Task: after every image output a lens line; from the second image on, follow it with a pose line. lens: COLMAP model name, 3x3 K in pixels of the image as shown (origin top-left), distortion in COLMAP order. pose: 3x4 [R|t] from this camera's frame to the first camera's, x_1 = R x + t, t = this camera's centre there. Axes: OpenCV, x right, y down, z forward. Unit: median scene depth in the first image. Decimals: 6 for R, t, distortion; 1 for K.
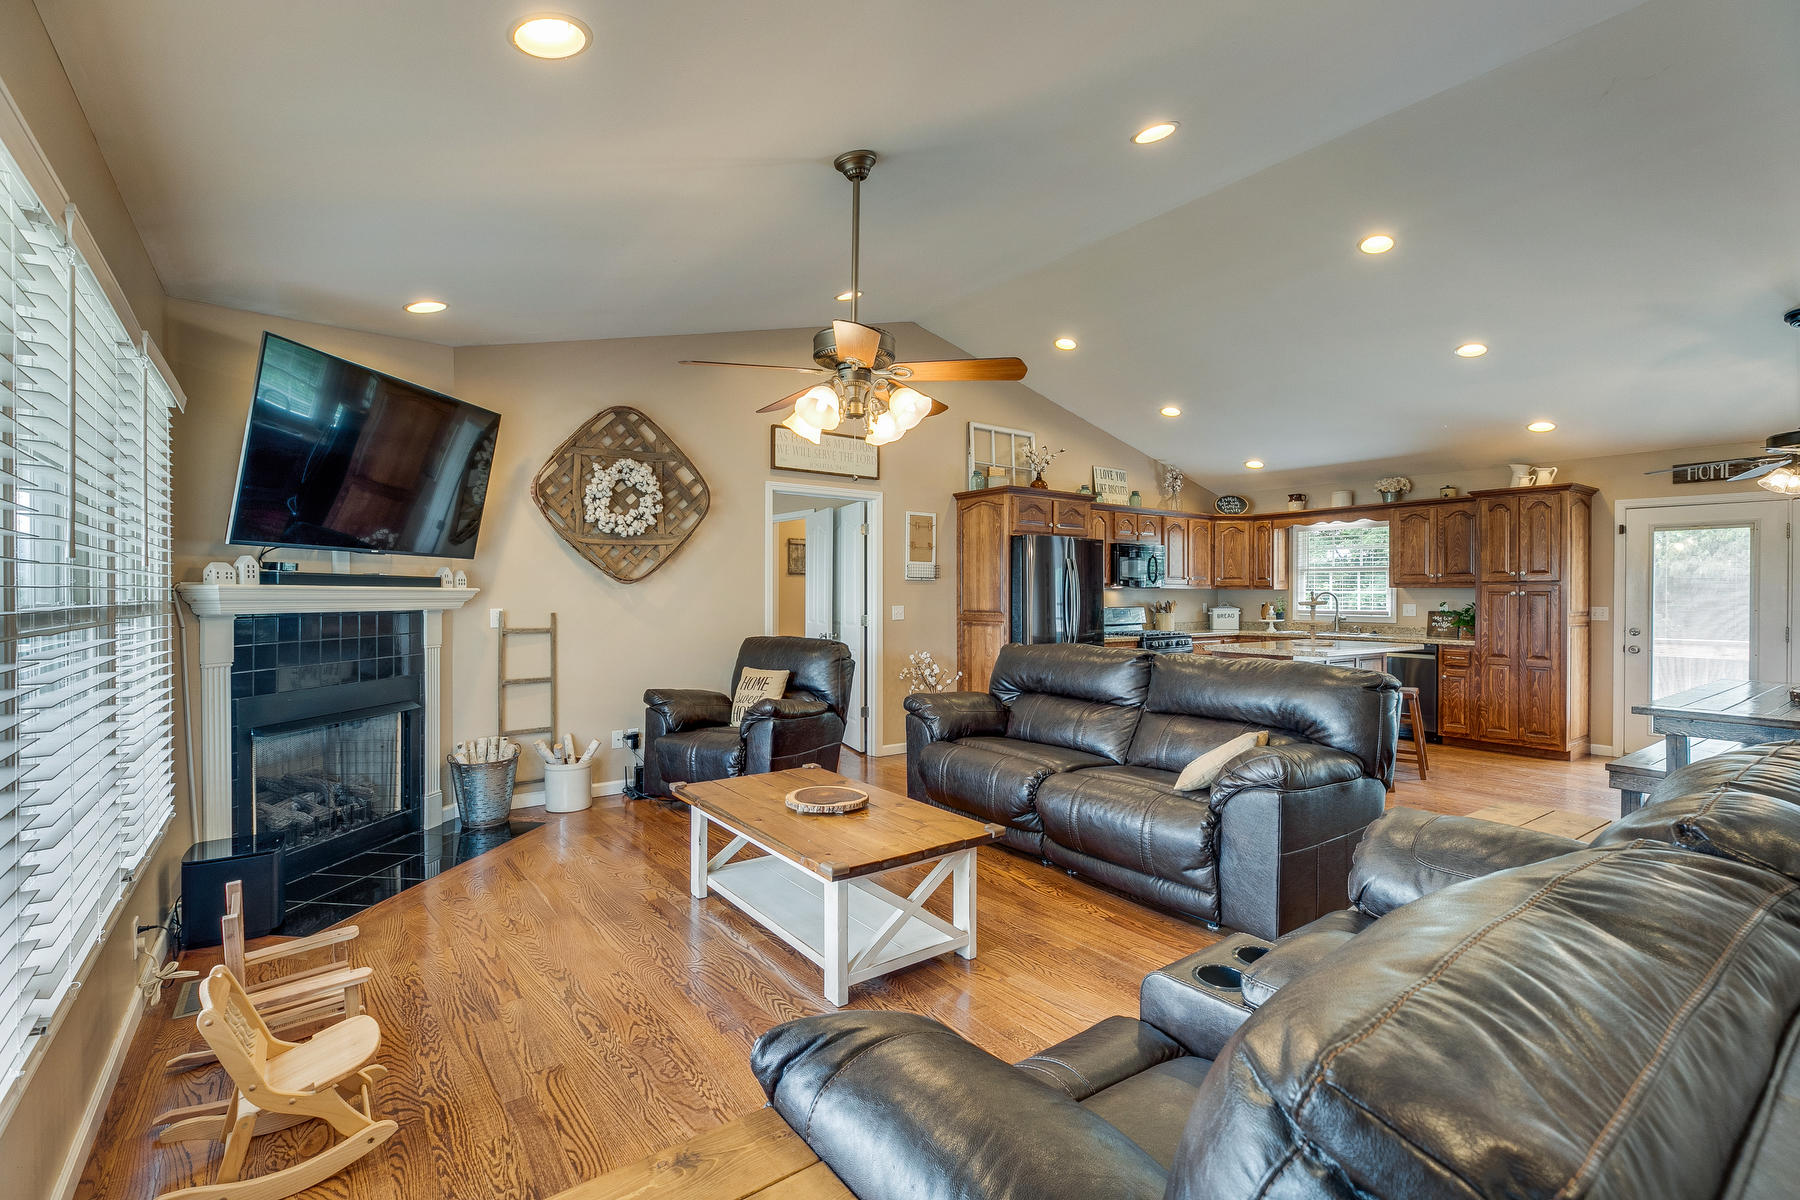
lens RADIAL K [[806.0, 0, 897.4], [0, 806.0, 597.9], [0, 0, 1]] dist [0.002277, -0.000144]
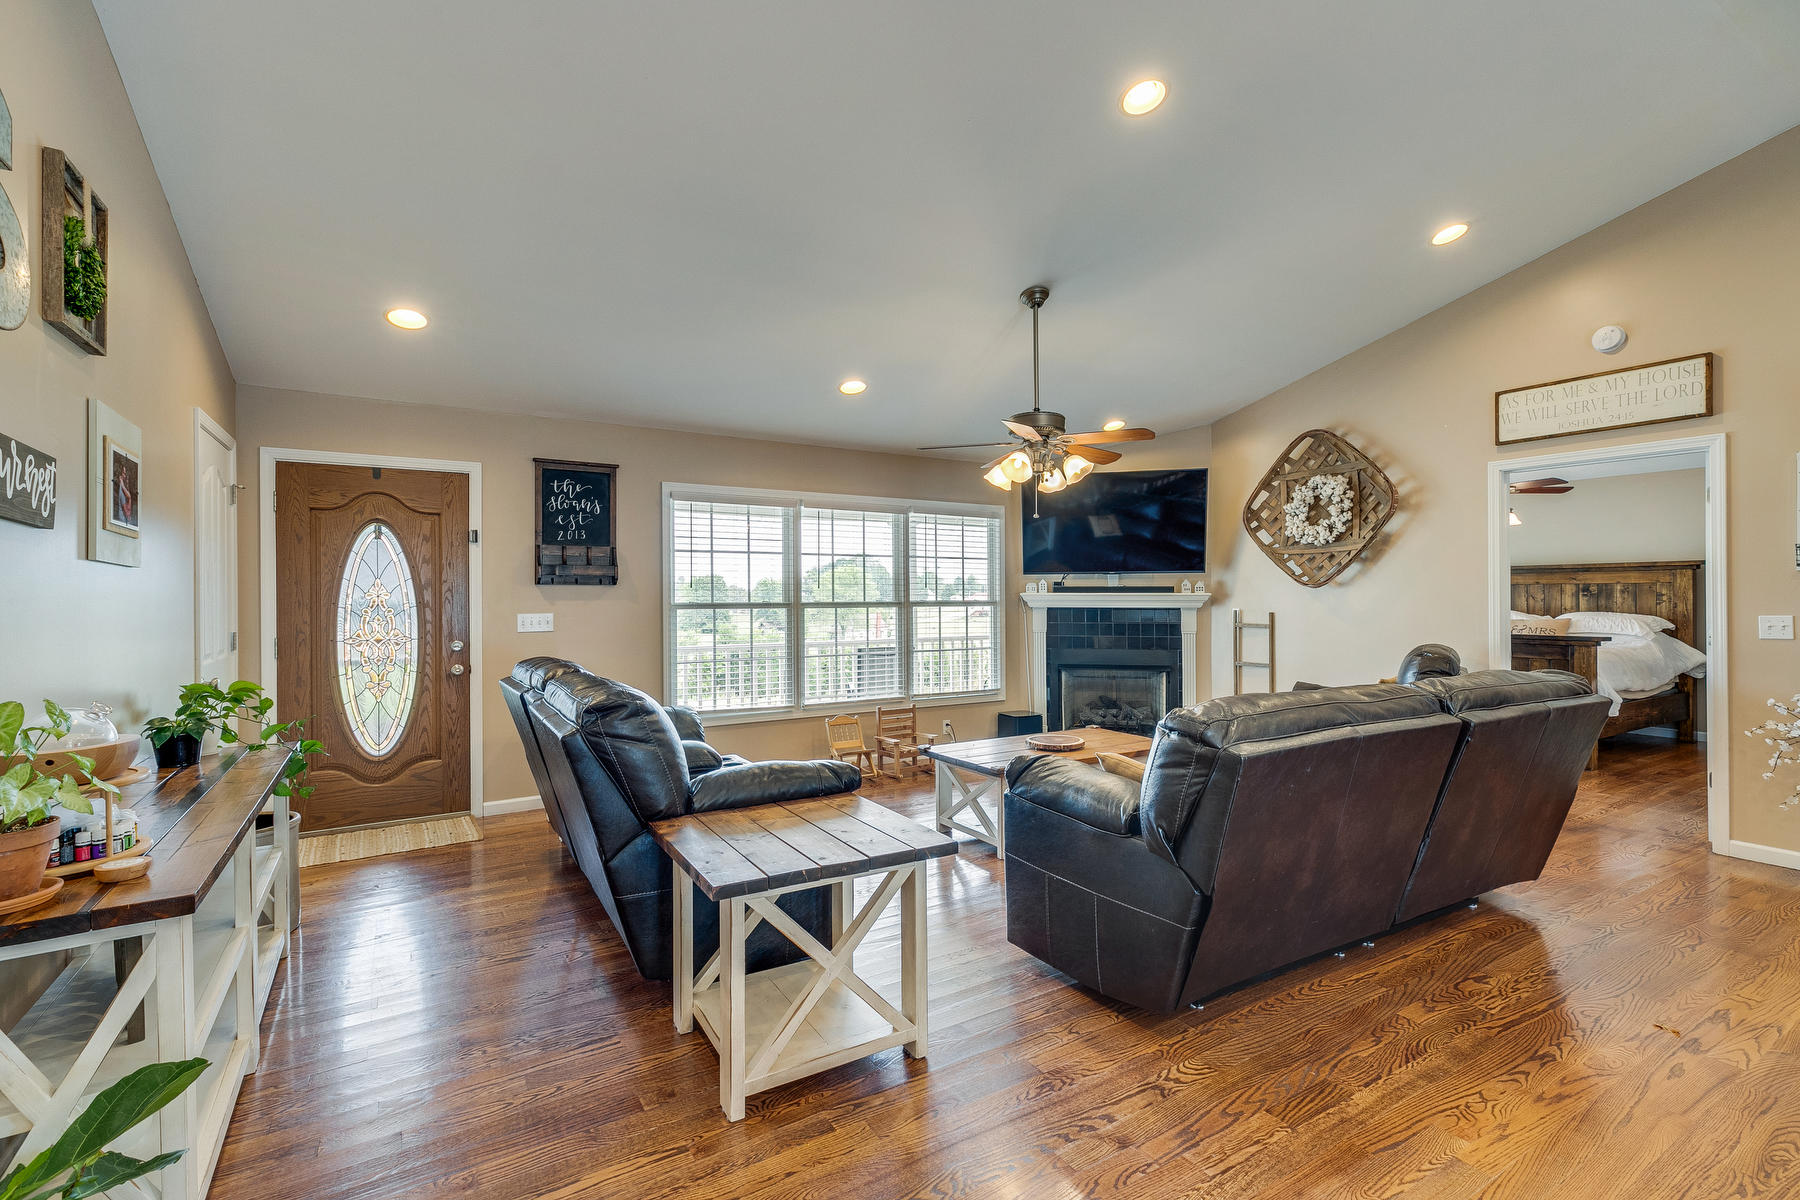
lens RADIAL K [[806.0, 0, 902.8], [0, 806.0, 596.5], [0, 0, 1]] dist [0.002277, -0.000144]
pose [[-0.086059, -0.004313, -0.996281, 0.567921], [-0.004014, 0.999984, -0.003982, 0.000957], [0.996282, 0.003656, -0.086075, 0.362692]]
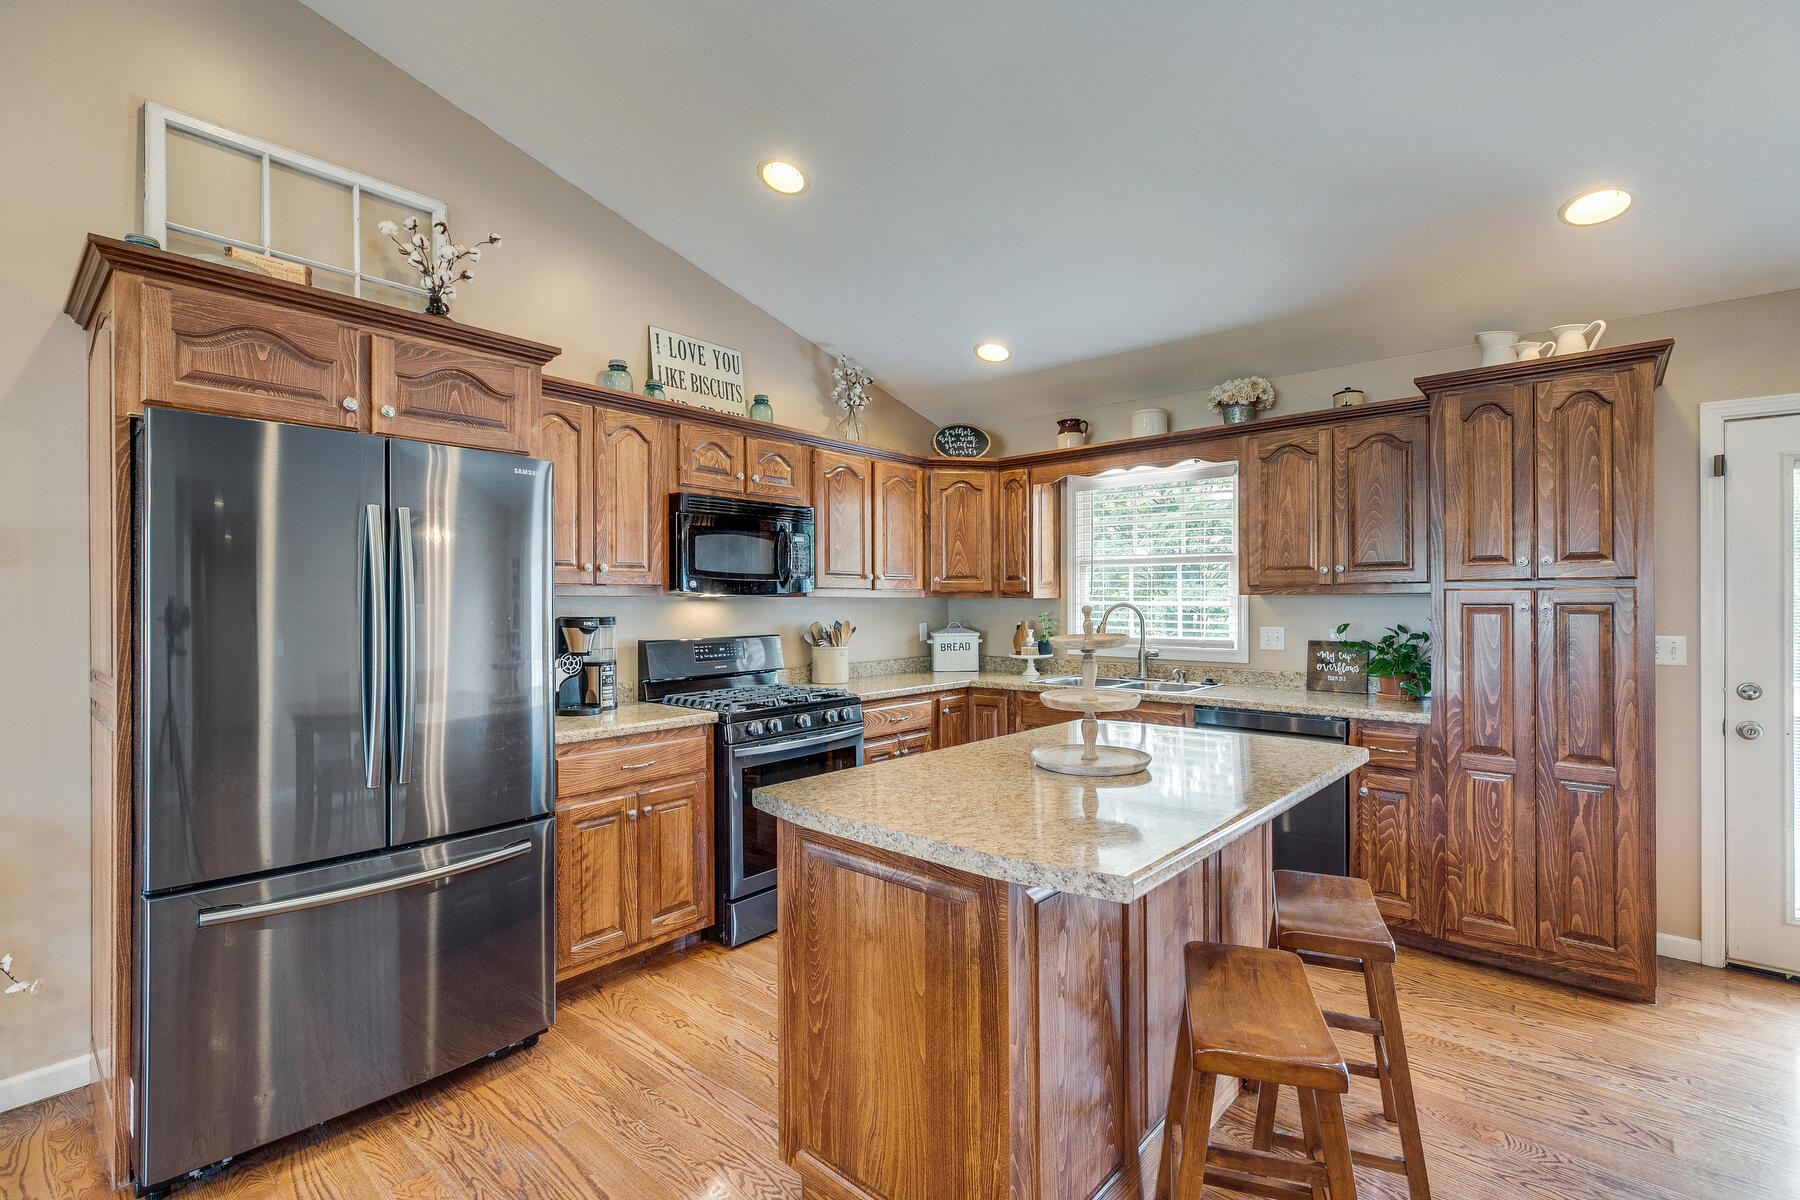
lens RADIAL K [[806.0, 0, 900.8], [0, 806.0, 599.6], [0, 0, 1]] dist [0.002277, -0.000144]
pose [[0.975691, -0.003841, 0.219119, 0.299048], [0.005255, 0.999969, -0.005872, -0.007910], [-0.219090, 0.006881, 0.975680, 0.564969]]
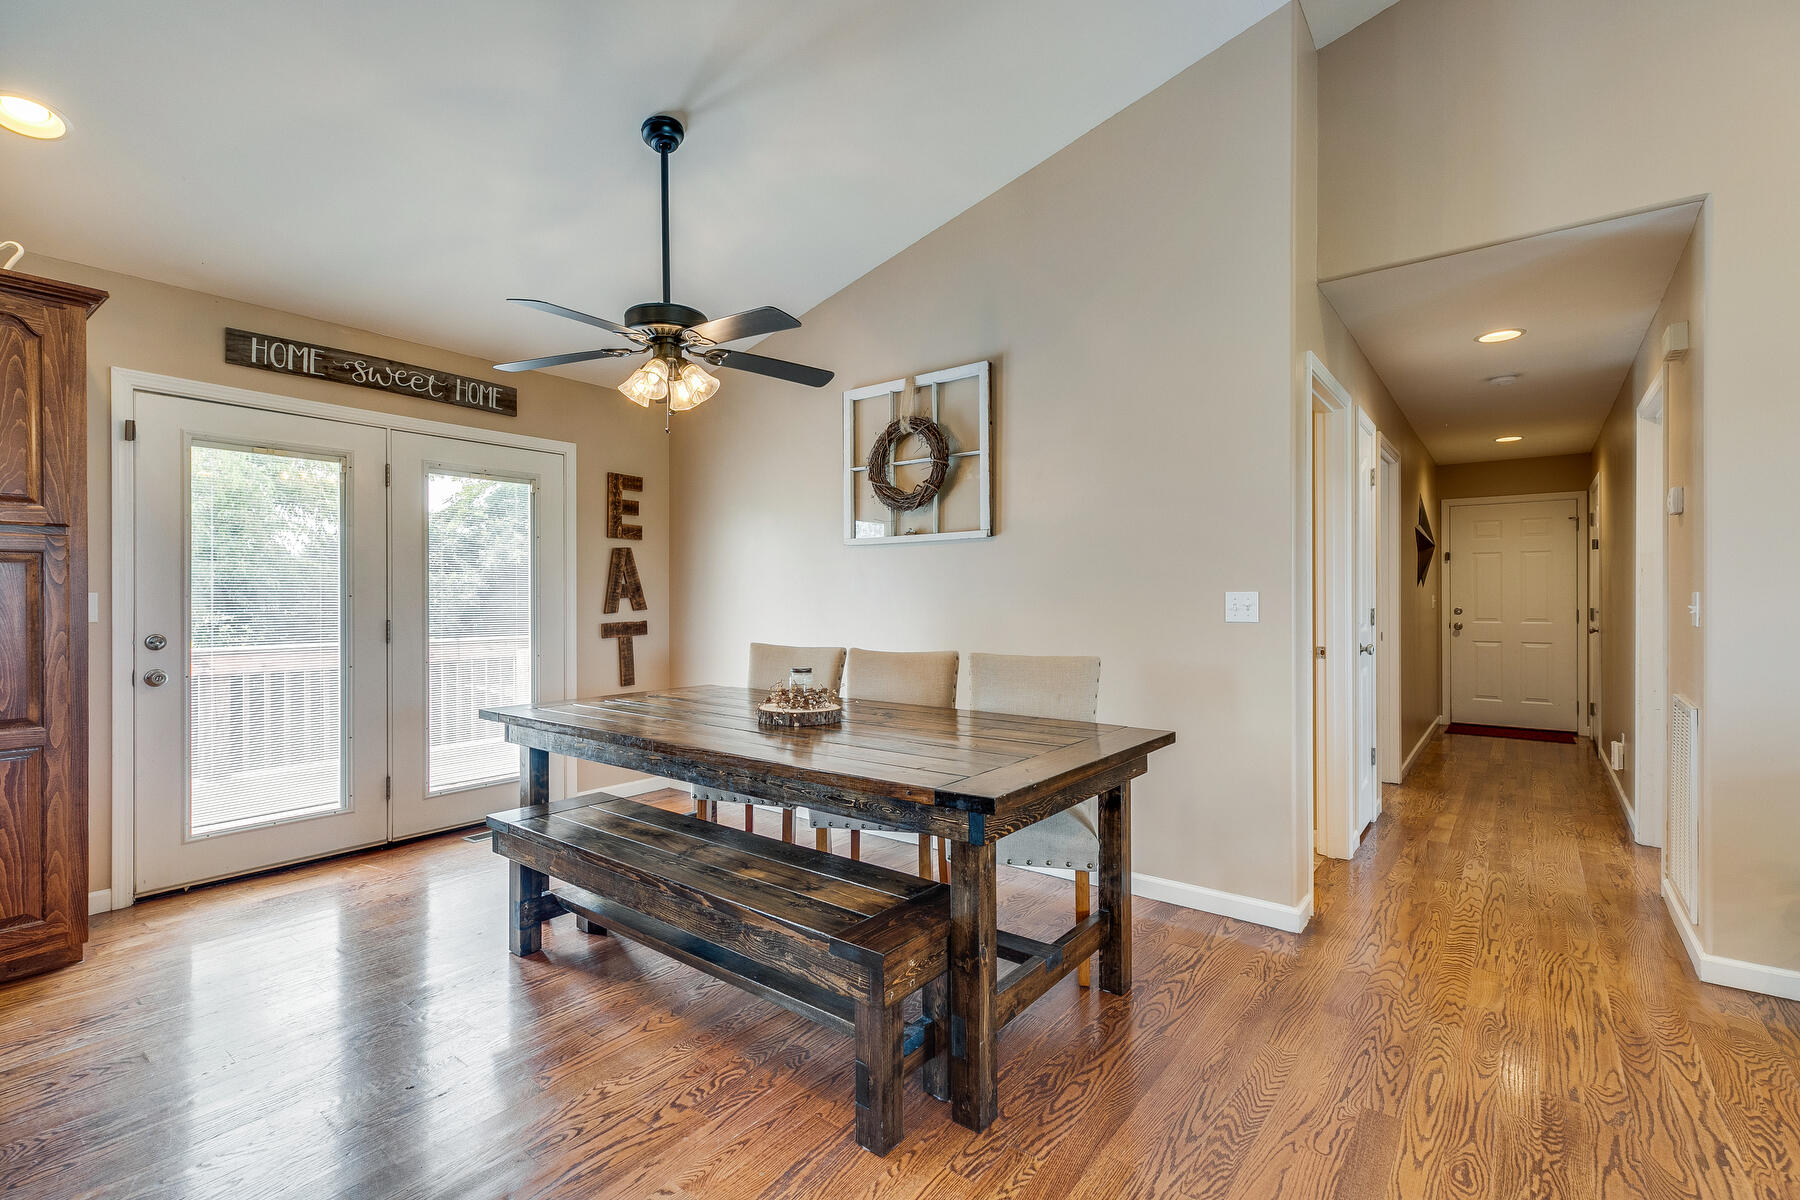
lens RADIAL K [[806.0, 0, 897.9], [0, 806.0, 601.3], [0, 0, 1]] dist [0.002277, -0.000144]
pose [[-0.274057, -0.007086, 0.961687, 0.266263], [0.004280, 0.999954, 0.008588, 0.012445], [-0.961704, 0.006470, -0.274014, 0.595227]]
